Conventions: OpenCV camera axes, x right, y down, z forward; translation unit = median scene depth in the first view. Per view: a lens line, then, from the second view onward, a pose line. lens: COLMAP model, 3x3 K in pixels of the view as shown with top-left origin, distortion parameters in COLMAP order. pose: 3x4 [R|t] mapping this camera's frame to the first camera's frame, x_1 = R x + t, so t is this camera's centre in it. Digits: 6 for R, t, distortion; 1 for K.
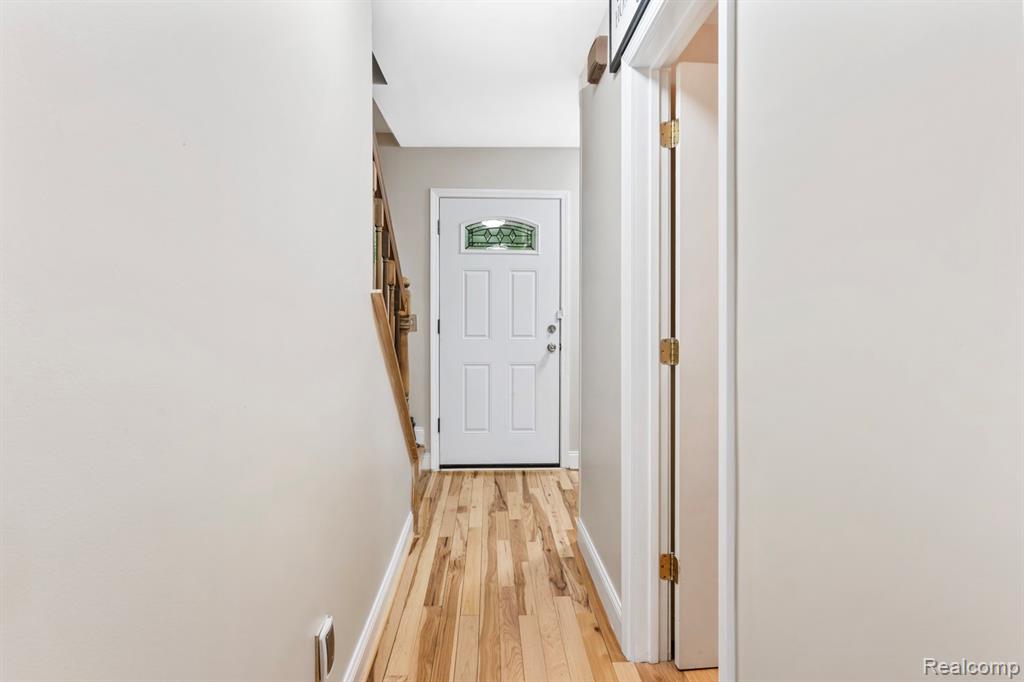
lens RADIAL K [[493.5, 0, 512.5], [0, 493.5, 312.5], [0, 0, 1]] dist [-0.006451, 0.000434]
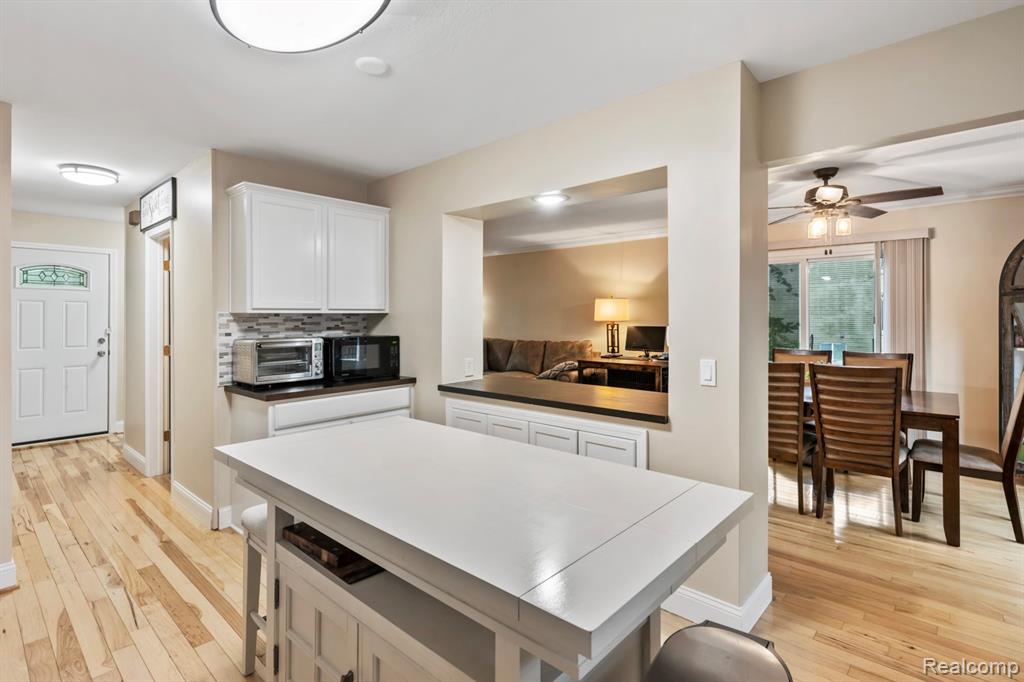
lens RADIAL K [[493.5, 0, 512.5], [0, 493.5, 312.5], [0, 0, 1]] dist [-0.006451, 0.000434]
pose [[0.698235, 0.002518, 0.715864, -0.116939], [-0.002934, 0.999995, -0.000656, -0.055301], [-0.715862, -0.001642, 0.698240, -0.929289]]
